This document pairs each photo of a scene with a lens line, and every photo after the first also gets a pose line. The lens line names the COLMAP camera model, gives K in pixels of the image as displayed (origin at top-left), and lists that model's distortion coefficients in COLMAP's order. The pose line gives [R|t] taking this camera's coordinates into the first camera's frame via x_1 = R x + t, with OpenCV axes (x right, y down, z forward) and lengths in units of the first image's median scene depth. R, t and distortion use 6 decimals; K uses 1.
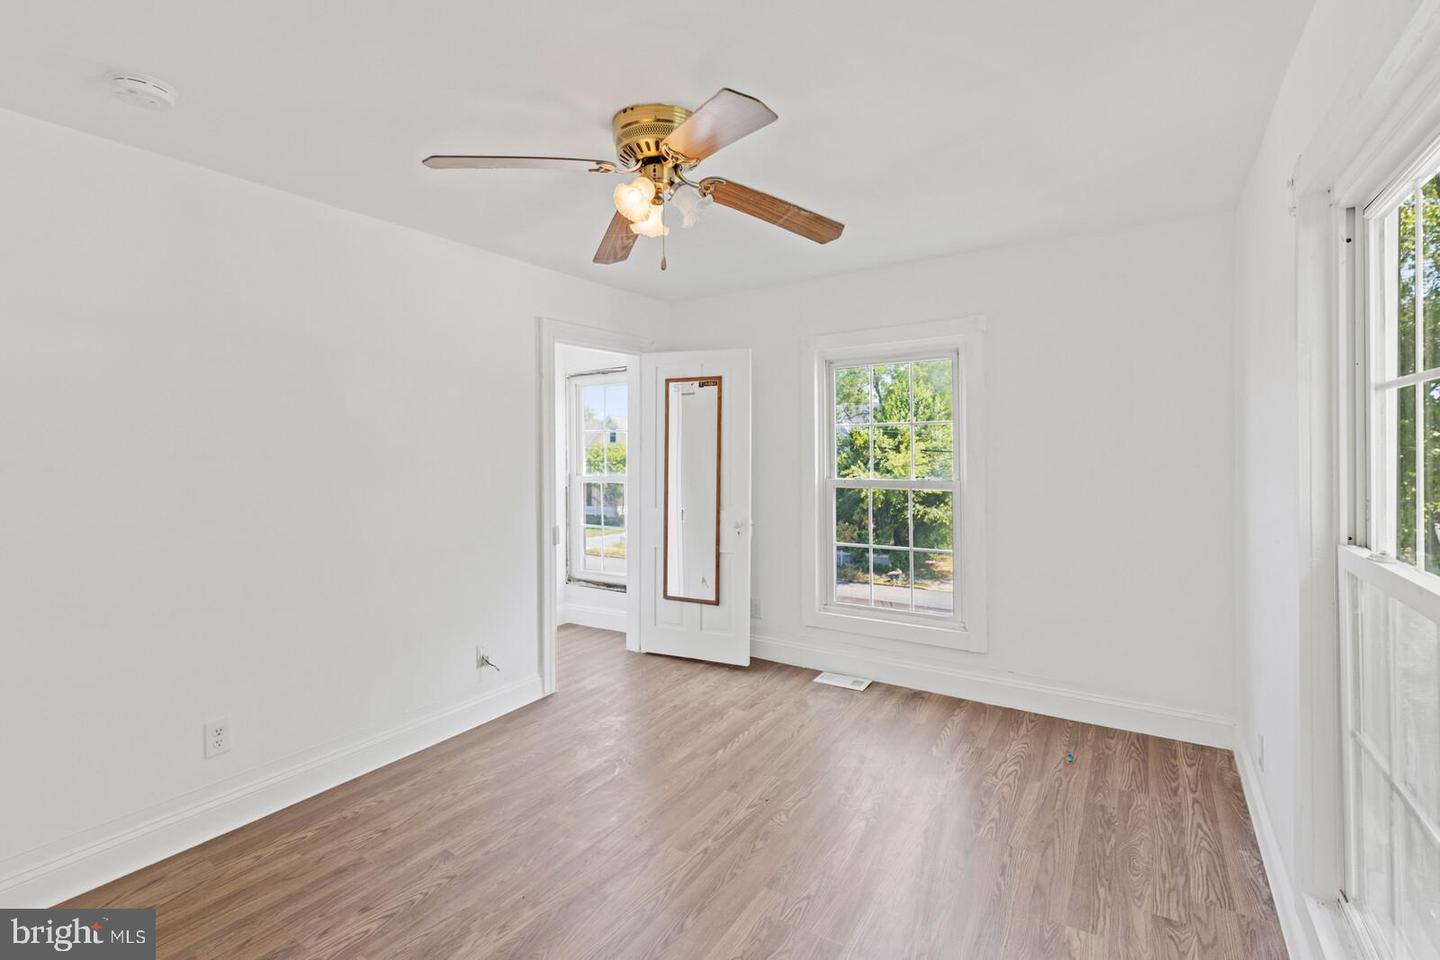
lens RADIAL K [[647.1, 0, 722.8], [0, 647.1, 453.1], [0, 0, 1]] dist [0.001364, 0.000103]
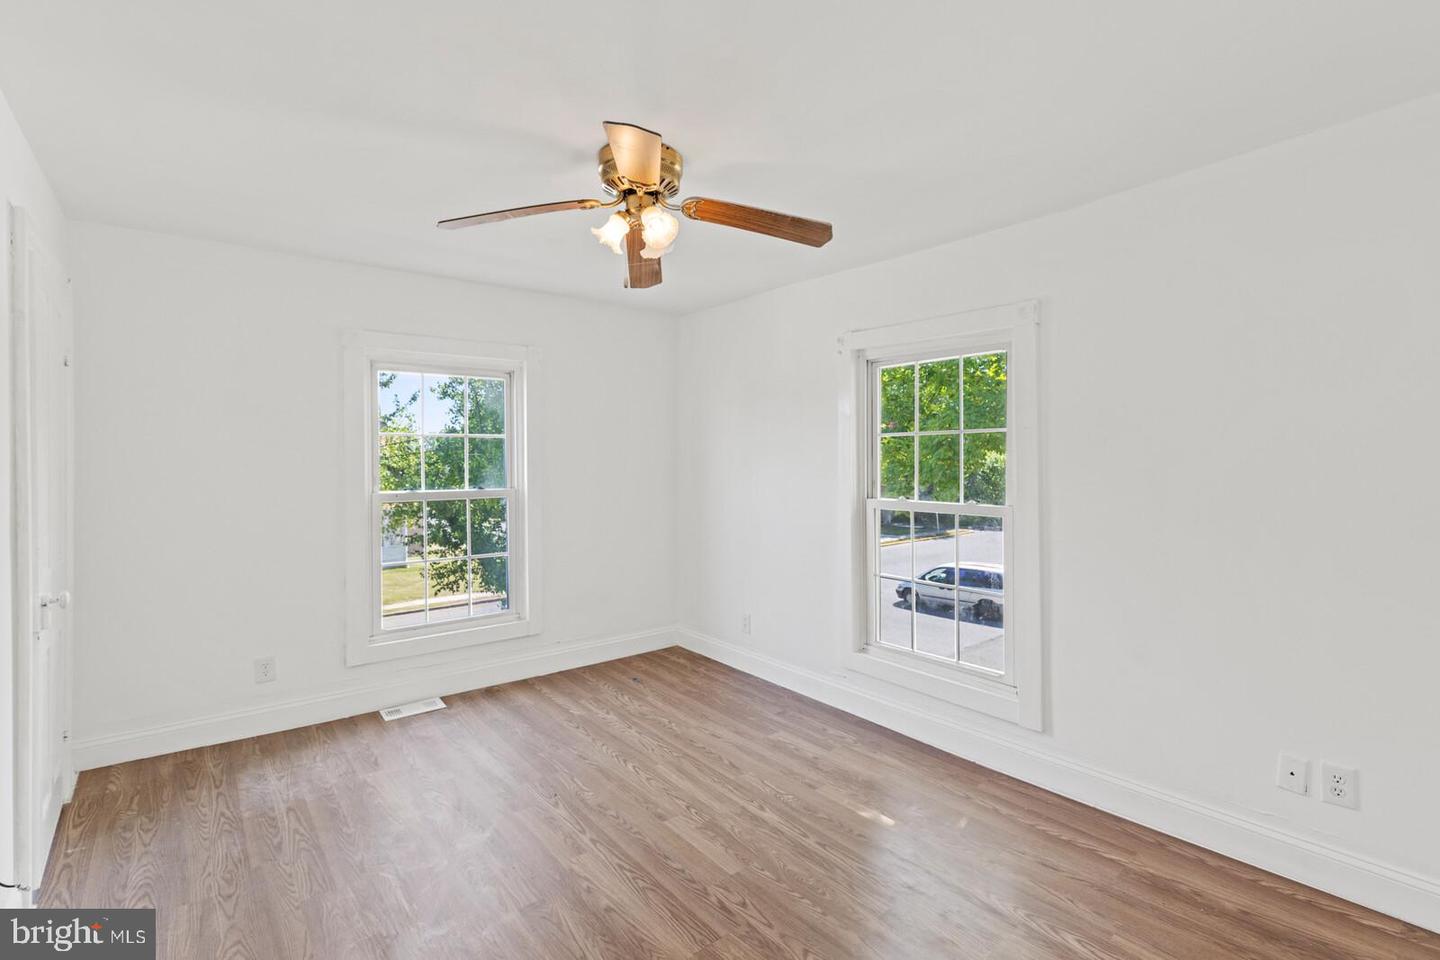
lens RADIAL K [[672.1, 0, 721.1], [0, 672.1, 462.7], [0, 0, 1]] dist [-0.002459, -0.000522]
pose [[0.307225, 0.001241, 0.951636, -0.745237], [0.004945, 0.999984, -0.002900, 0.003303], [-0.951624, 0.005597, 0.307214, 0.346304]]
